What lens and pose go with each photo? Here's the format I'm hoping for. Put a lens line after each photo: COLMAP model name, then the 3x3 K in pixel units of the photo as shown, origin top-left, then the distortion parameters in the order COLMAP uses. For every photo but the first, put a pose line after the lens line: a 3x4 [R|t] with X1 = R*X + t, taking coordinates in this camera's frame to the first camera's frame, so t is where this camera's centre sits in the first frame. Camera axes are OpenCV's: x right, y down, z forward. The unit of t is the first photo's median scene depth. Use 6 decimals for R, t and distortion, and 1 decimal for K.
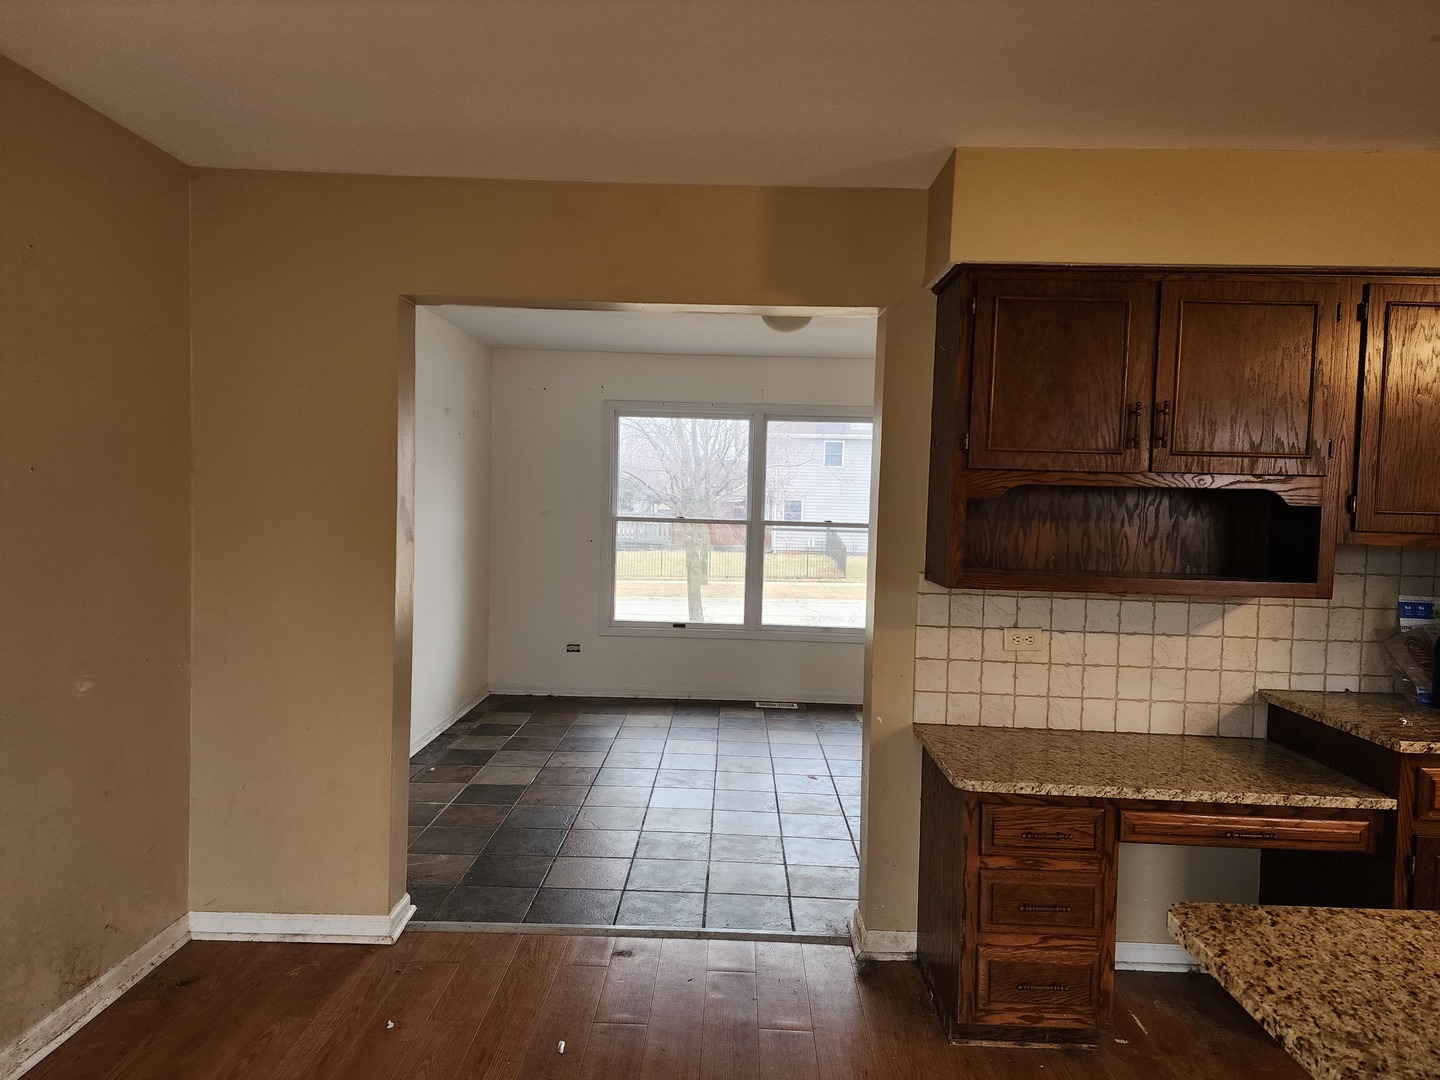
lens RADIAL K [[958.9, 0, 720.0], [0, 958.9, 540.0], [0, 0, 1]] dist [0.146917, -0.136848]
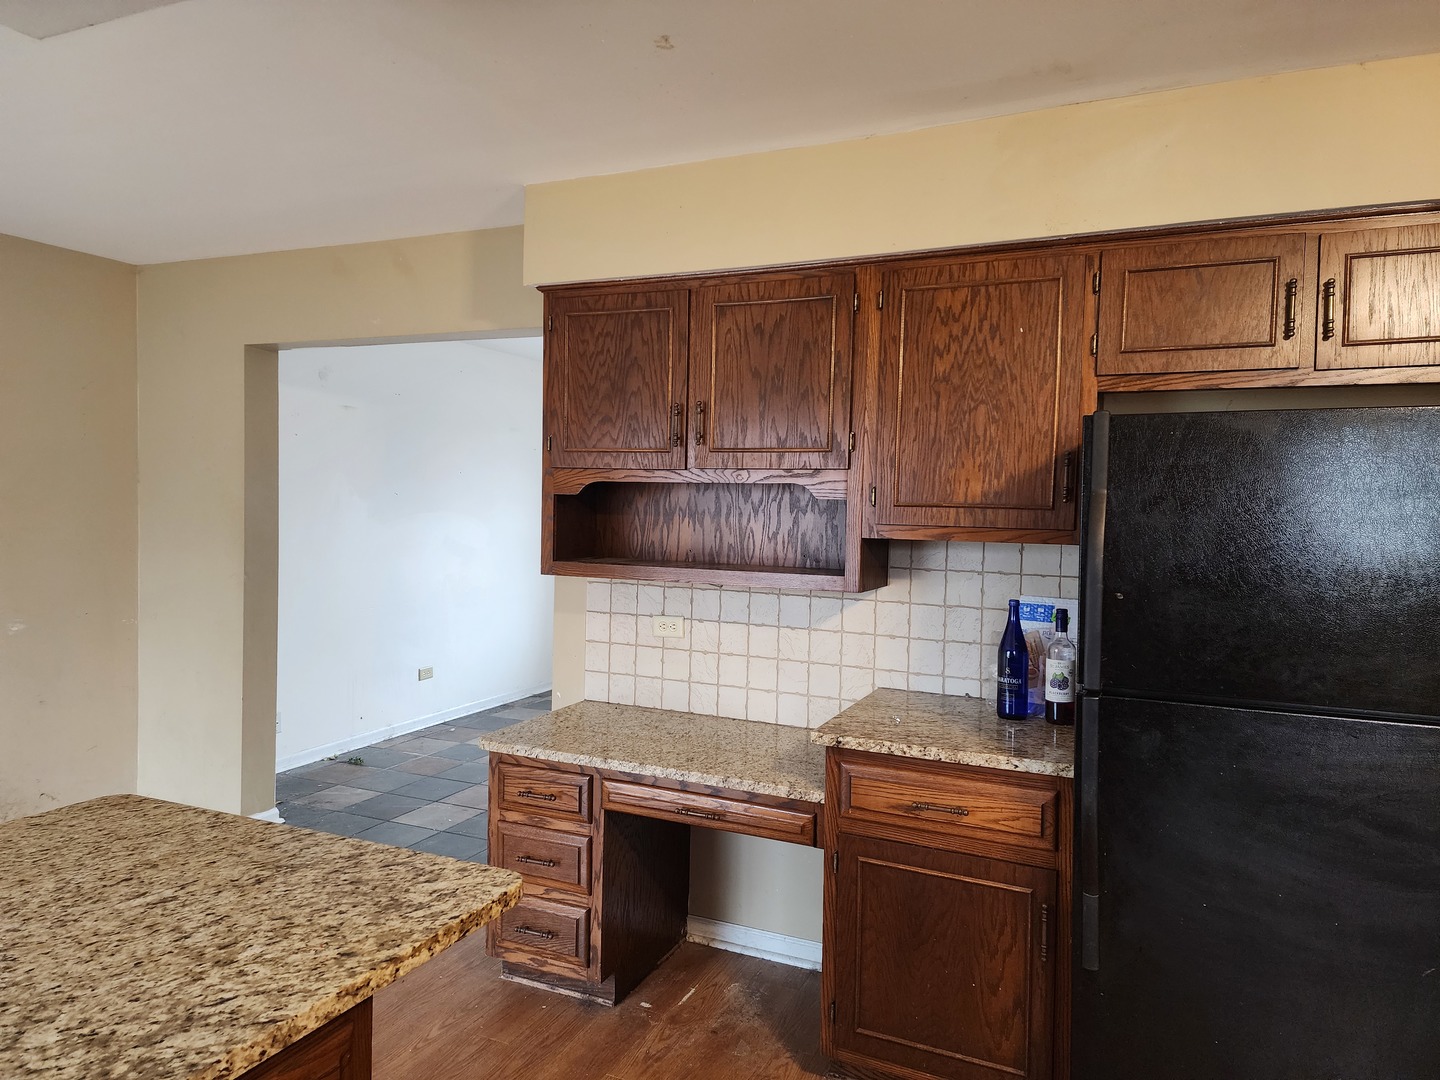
lens RADIAL K [[949.2, 0, 720.0], [0, 949.2, 540.0], [0, 0, 1]] dist [0.196381, -0.254228]
pose [[0.909537, 0.007271, -0.415559, 0.889187], [-0.011841, 0.999894, -0.008423, 0.016280], [0.415453, 0.012581, 0.909527, 0.076615]]
